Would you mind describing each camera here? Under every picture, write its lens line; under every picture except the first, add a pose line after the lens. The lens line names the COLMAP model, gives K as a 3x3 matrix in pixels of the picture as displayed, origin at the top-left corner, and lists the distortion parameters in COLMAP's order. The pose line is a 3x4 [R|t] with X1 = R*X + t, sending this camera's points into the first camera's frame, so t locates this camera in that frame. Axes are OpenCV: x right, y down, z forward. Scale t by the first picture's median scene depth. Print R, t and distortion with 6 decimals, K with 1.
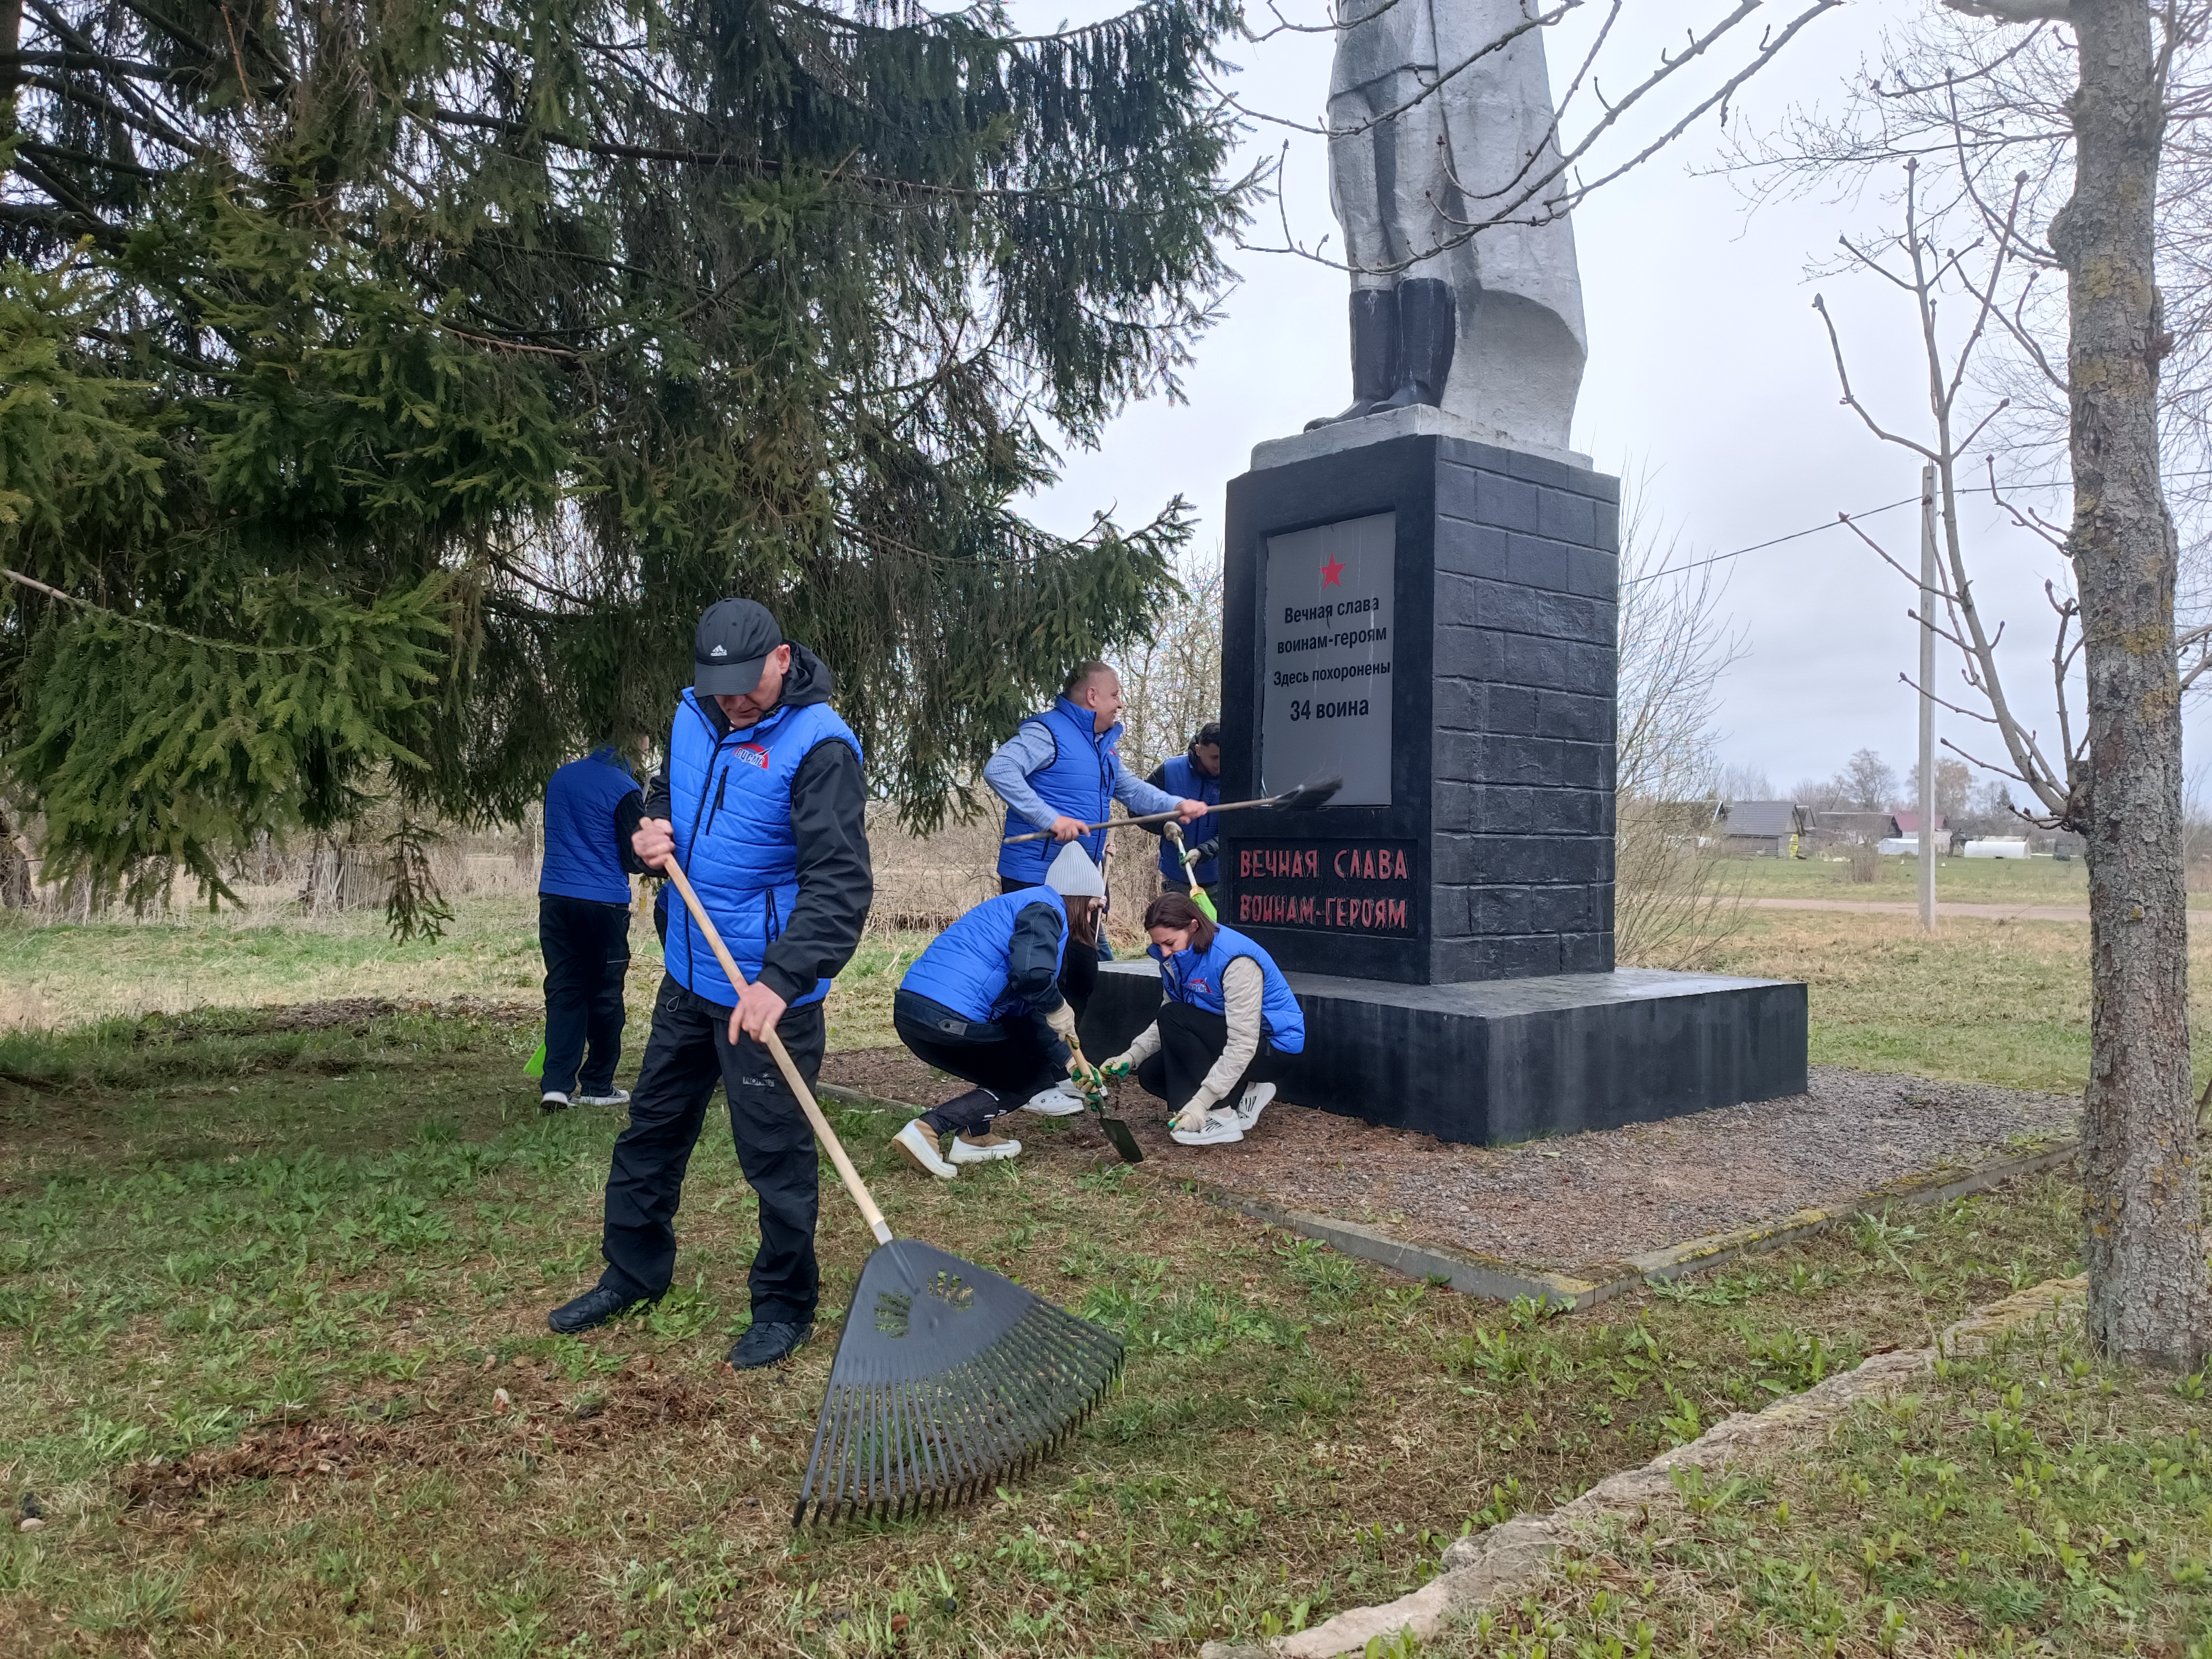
lens RADIAL K [[1618.9, 0, 1106.0], [0, 1618.9, 829.5], [0, 0, 1]] dist [0.005092, 0.008769]
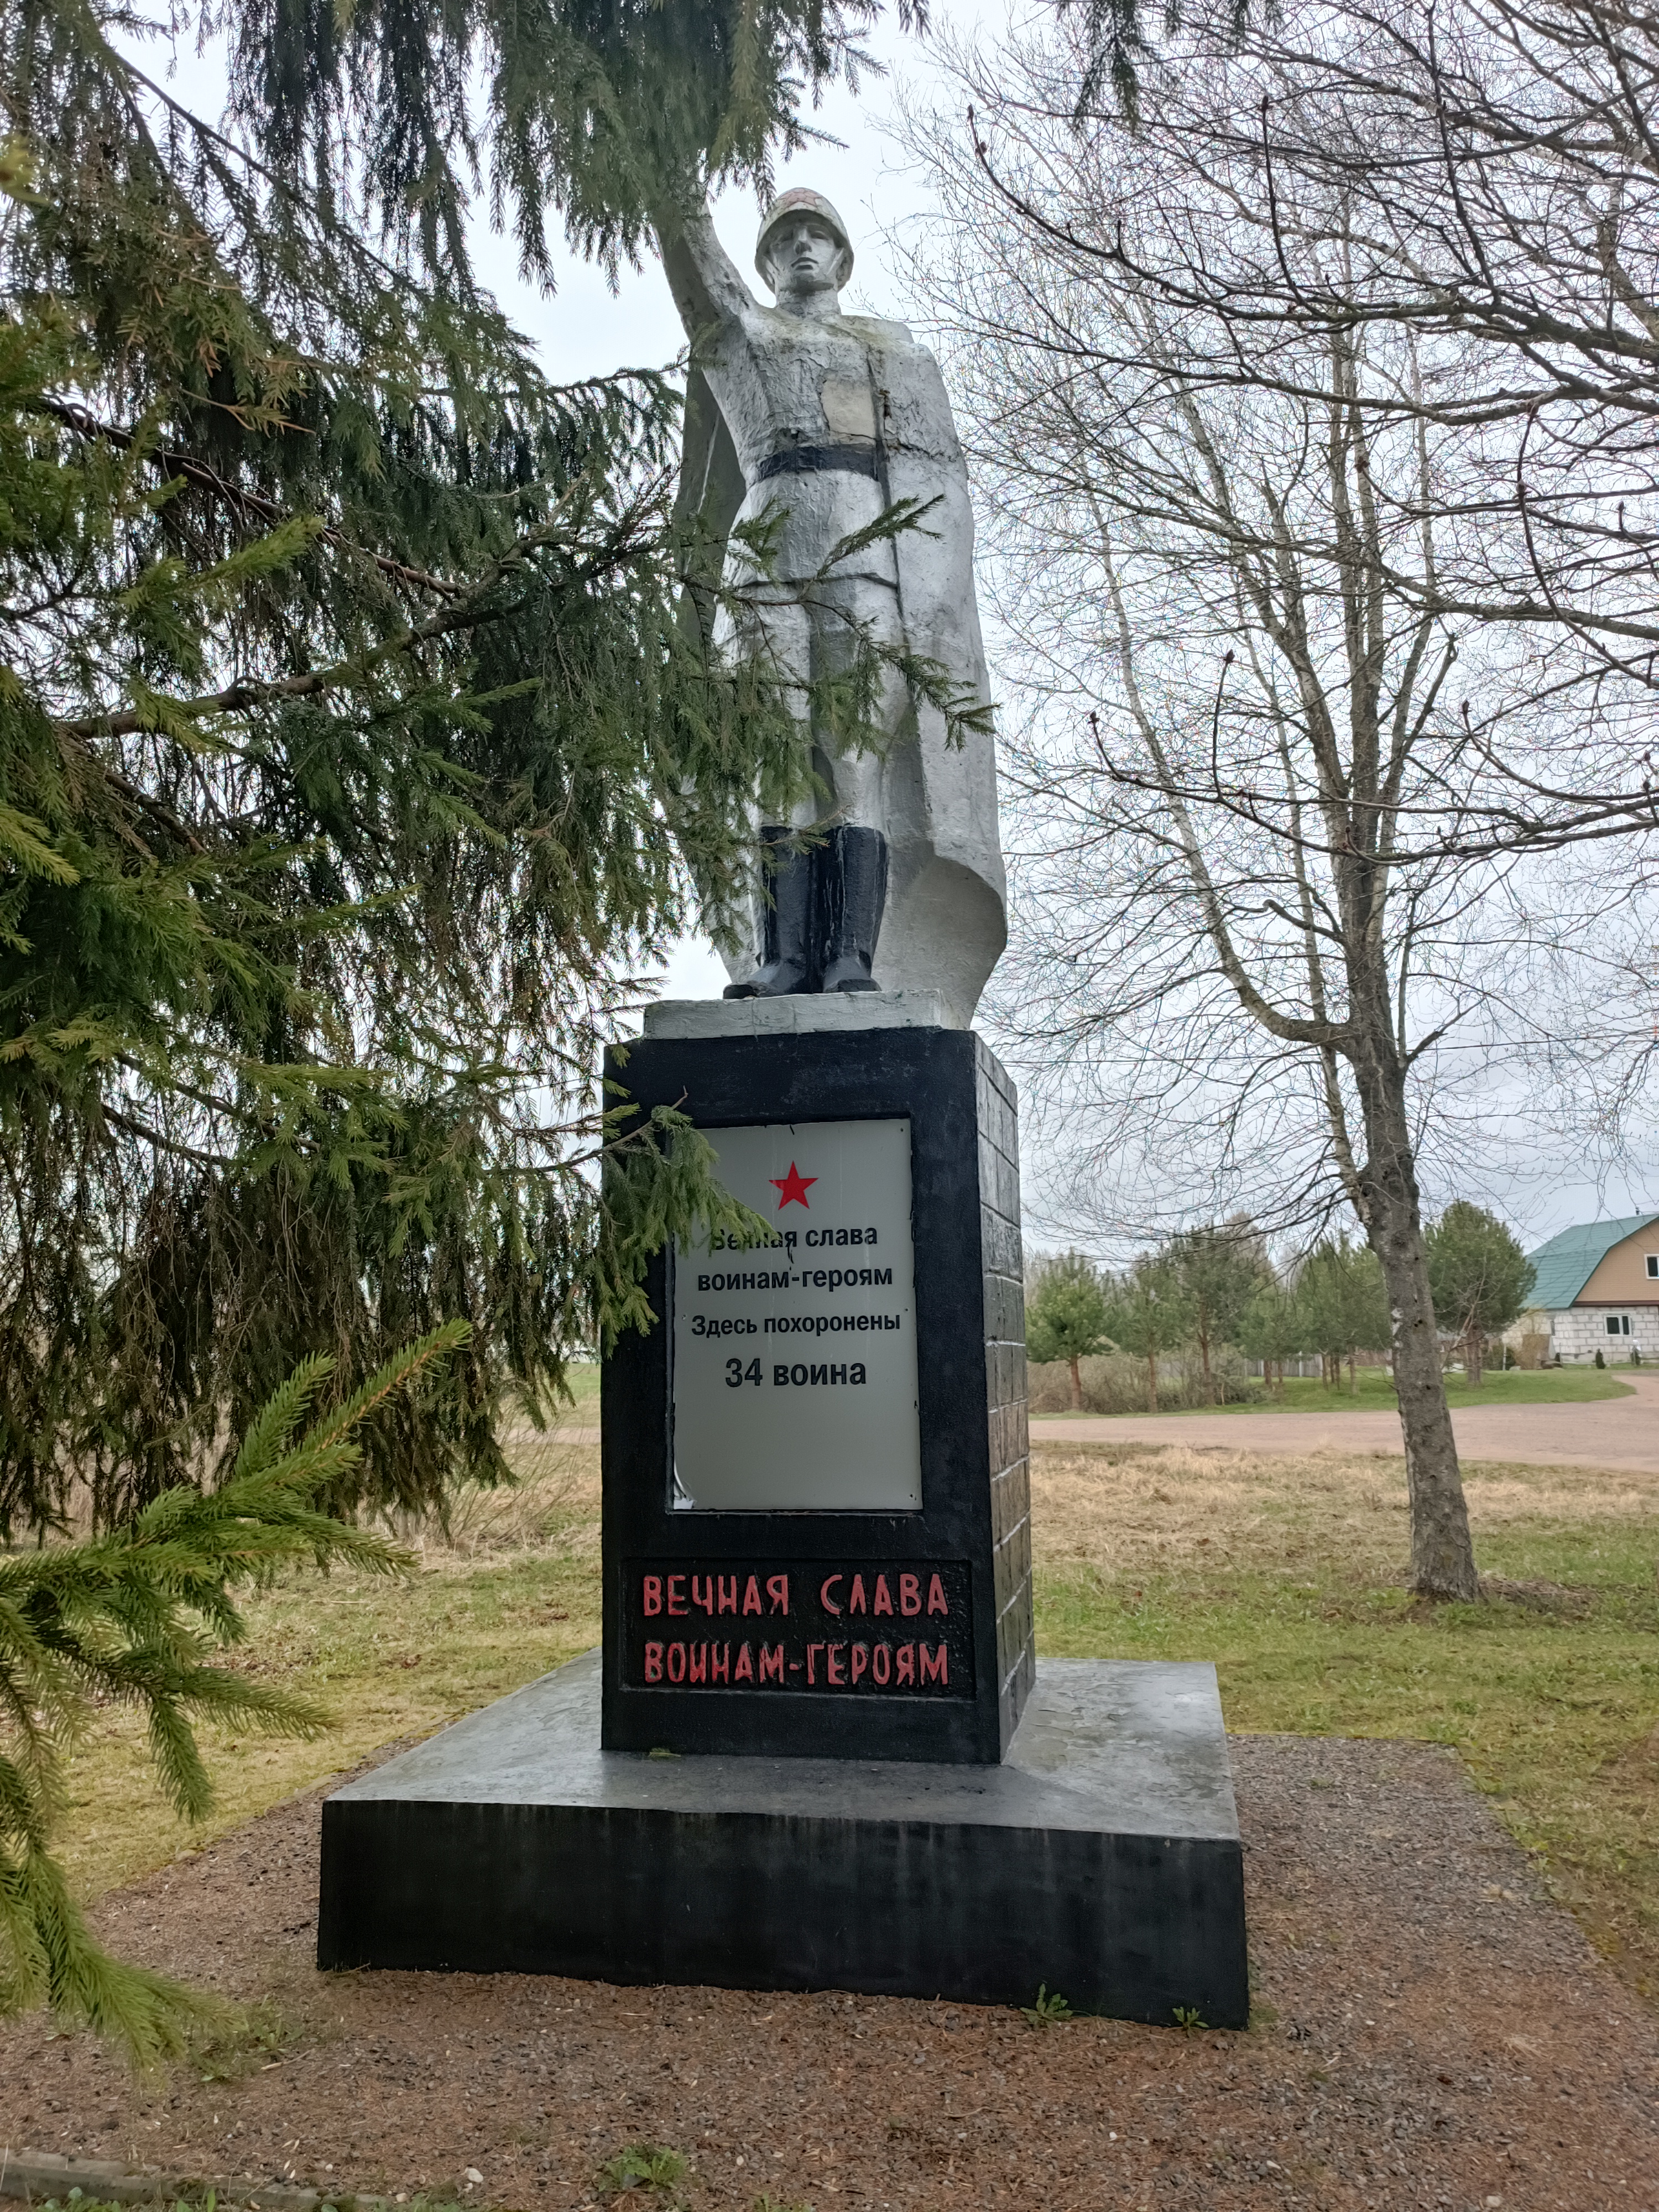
lens RADIAL K [[1719.0, 0, 829.5], [0, 1719.0, 1106.0], [0, 0, 1]] dist [0.053505, -0.052751]
pose [[0.783225, 0.049686, 0.619750, -0.339500], [0.025596, 0.993380, -0.111989, -0.107736], [-0.621212, 0.103576, 0.776768, 0.377858]]
